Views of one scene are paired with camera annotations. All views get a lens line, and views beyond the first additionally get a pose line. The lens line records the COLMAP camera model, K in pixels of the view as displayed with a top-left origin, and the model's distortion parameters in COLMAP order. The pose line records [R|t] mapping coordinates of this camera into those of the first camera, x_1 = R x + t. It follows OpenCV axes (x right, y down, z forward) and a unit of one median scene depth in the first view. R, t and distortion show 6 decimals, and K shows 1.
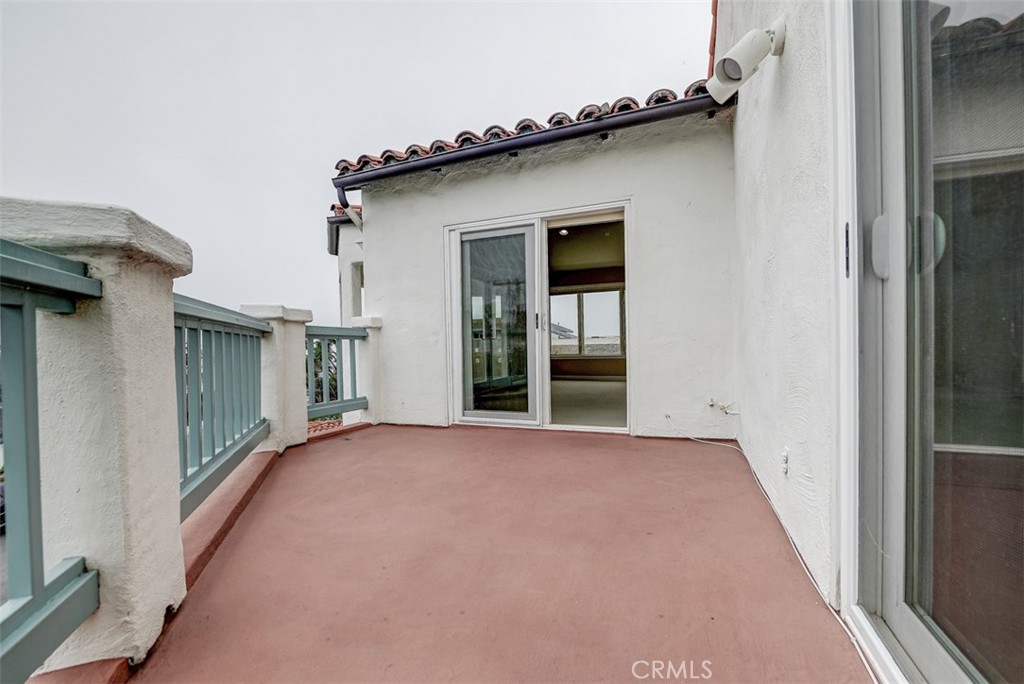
lens RADIAL K [[410.0, 0, 512.0], [0, 410.0, 342.0], [0, 0, 1]] dist [-0.001738, -0.000057]
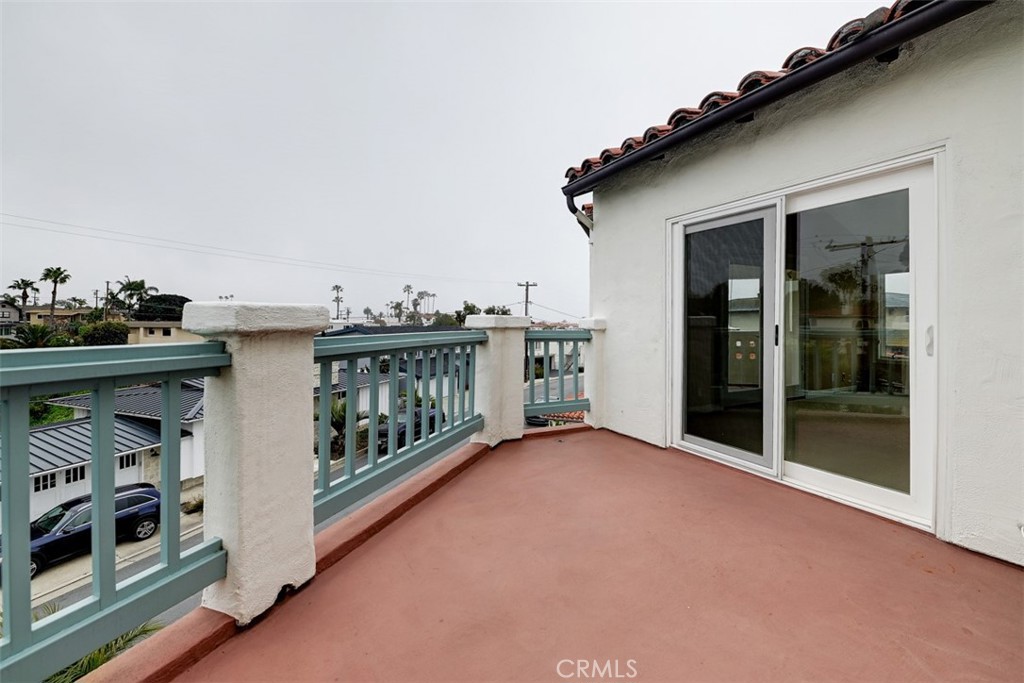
lens RADIAL K [[415.1, 0, 511.6], [0, 415.1, 319.1], [0, 0, 1]] dist [-0.003200, -0.000165]
pose [[0.771027, 0.020048, -0.636486, 0.170246], [-0.023394, 0.999721, 0.003150, -0.073086], [0.636372, 0.012461, 0.771282, 0.120273]]
